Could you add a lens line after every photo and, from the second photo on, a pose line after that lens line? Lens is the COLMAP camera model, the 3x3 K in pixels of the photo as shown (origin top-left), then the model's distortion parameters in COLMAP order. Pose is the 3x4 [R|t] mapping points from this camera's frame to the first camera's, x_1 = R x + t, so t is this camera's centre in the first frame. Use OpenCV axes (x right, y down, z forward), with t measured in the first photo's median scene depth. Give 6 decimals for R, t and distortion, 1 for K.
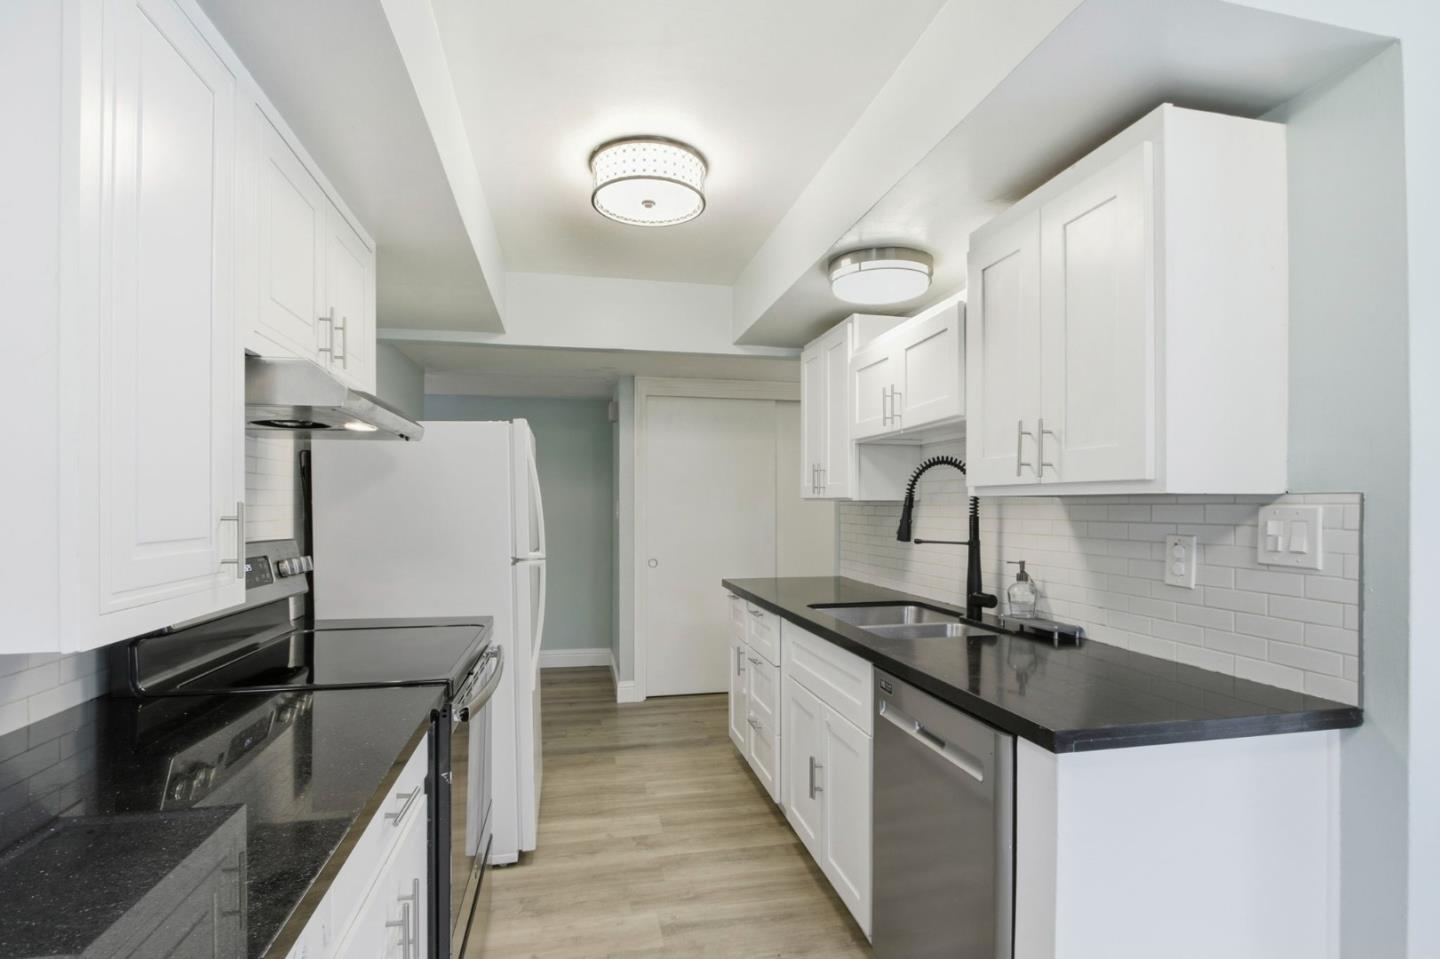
lens RADIAL K [[678.5, 0, 713.0], [0, 678.5, 504.0], [0, 0, 1]] dist [-0.022120, 0.003082]
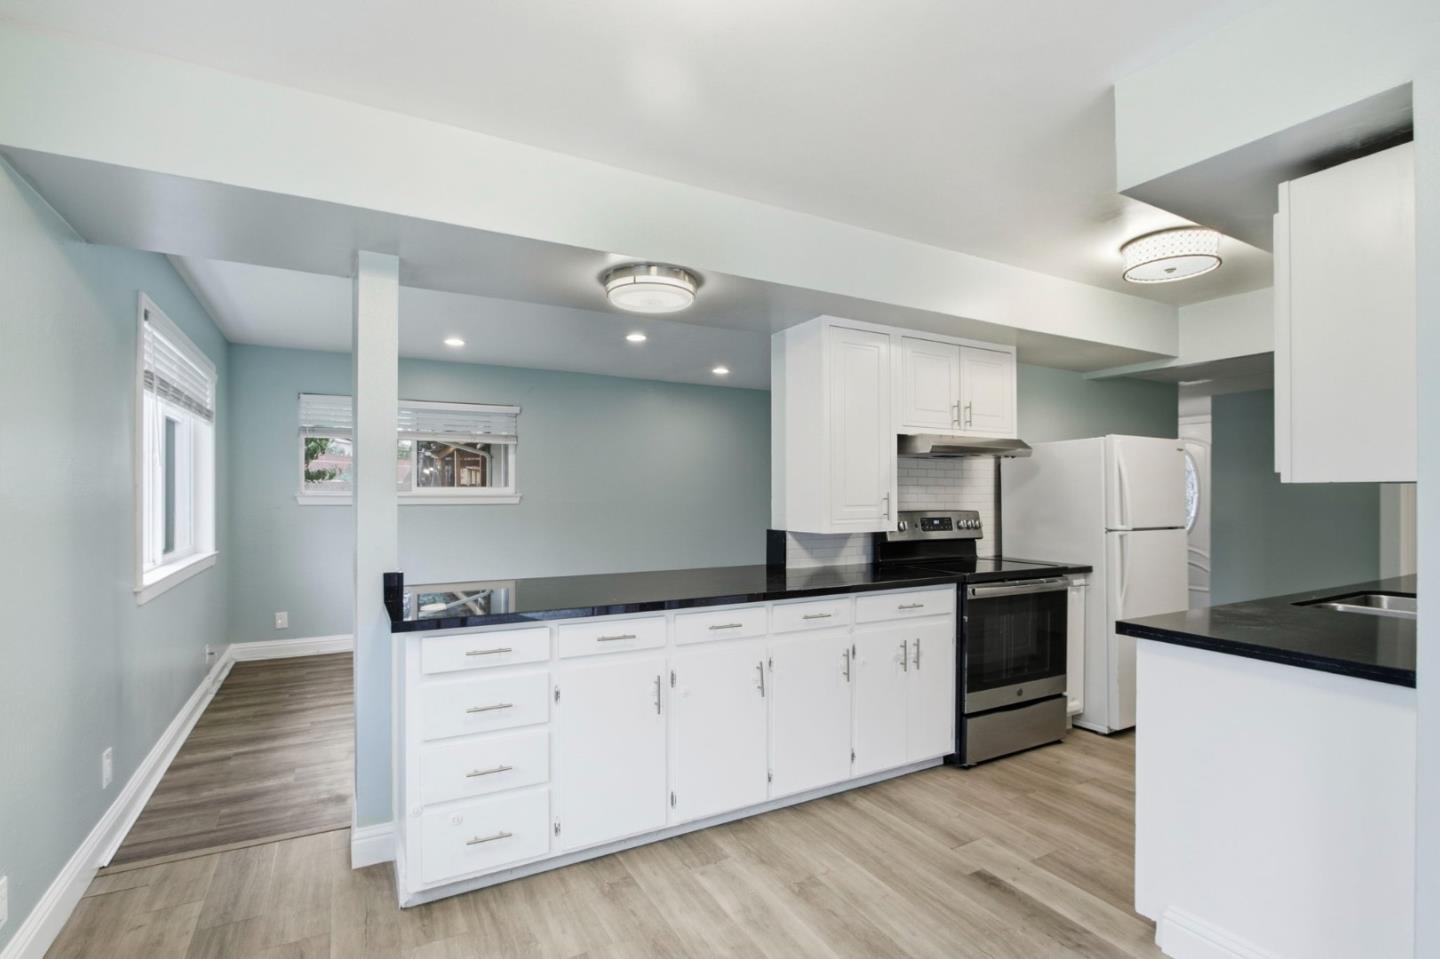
lens RADIAL K [[678.5, 0, 720.2], [0, 678.5, 496.5], [0, 0, 1]] dist [-0.022120, 0.003082]
pose [[0.299357, 0.002835, -0.954137, 0.875674], [0.004737, 0.999979, 0.004458, -0.002108], [0.954129, -0.005854, 0.299337, -0.250736]]
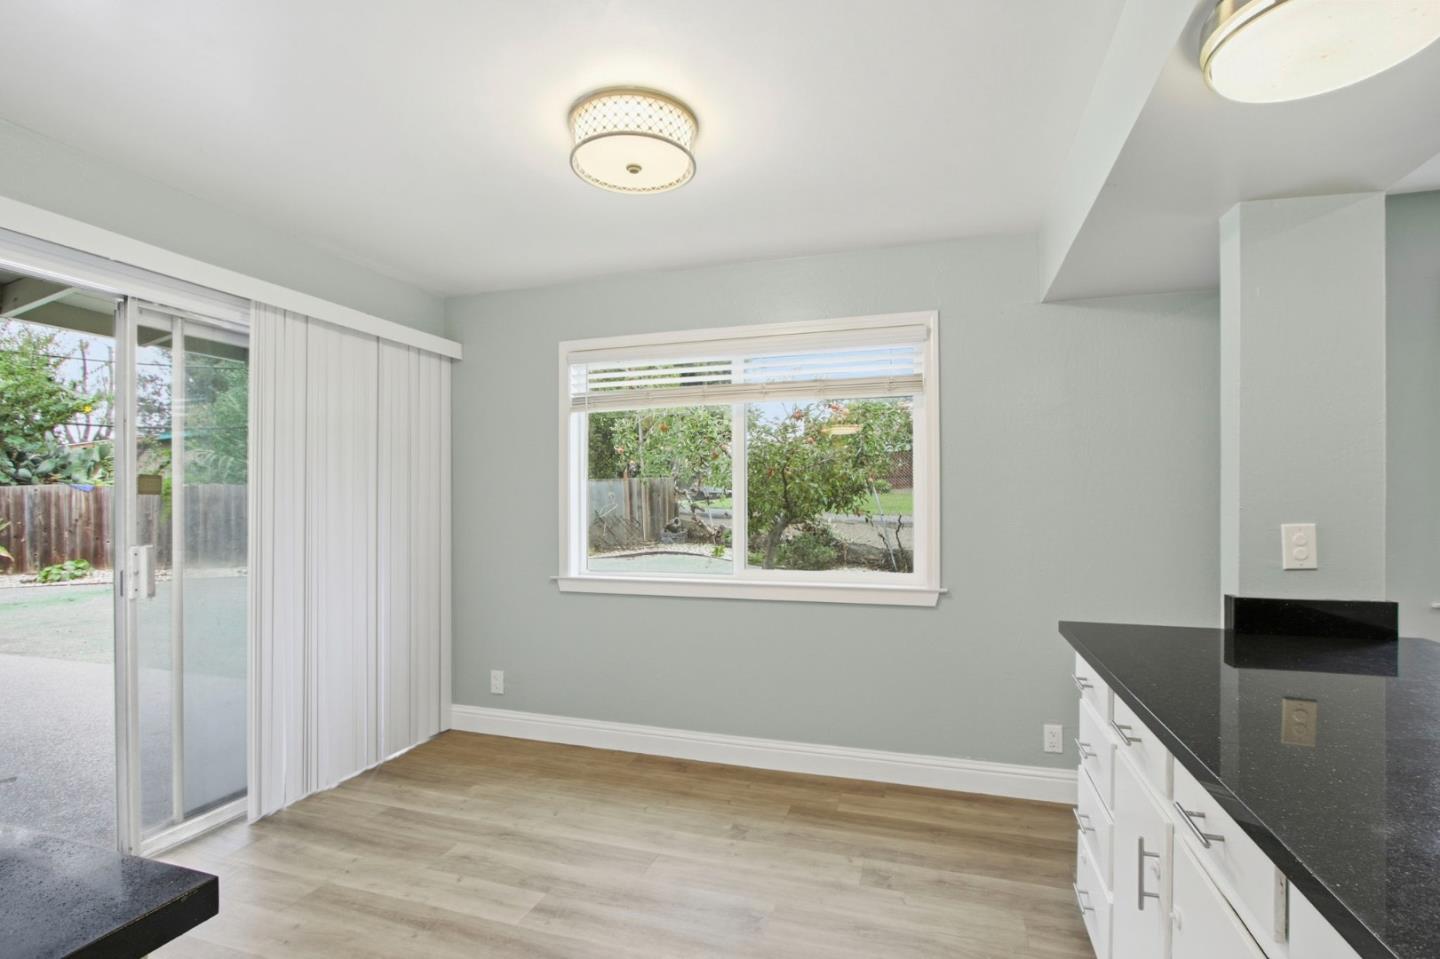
lens RADIAL K [[678.5, 0, 719.8], [0, 678.5, 496.3], [0, 0, 1]] dist [-0.022120, 0.003082]
pose [[-0.868750, 0.006175, 0.495212, -0.078277], [-0.000127, 0.999919, -0.012691, 0.002612], [-0.495250, -0.011089, -0.868680, 0.588742]]
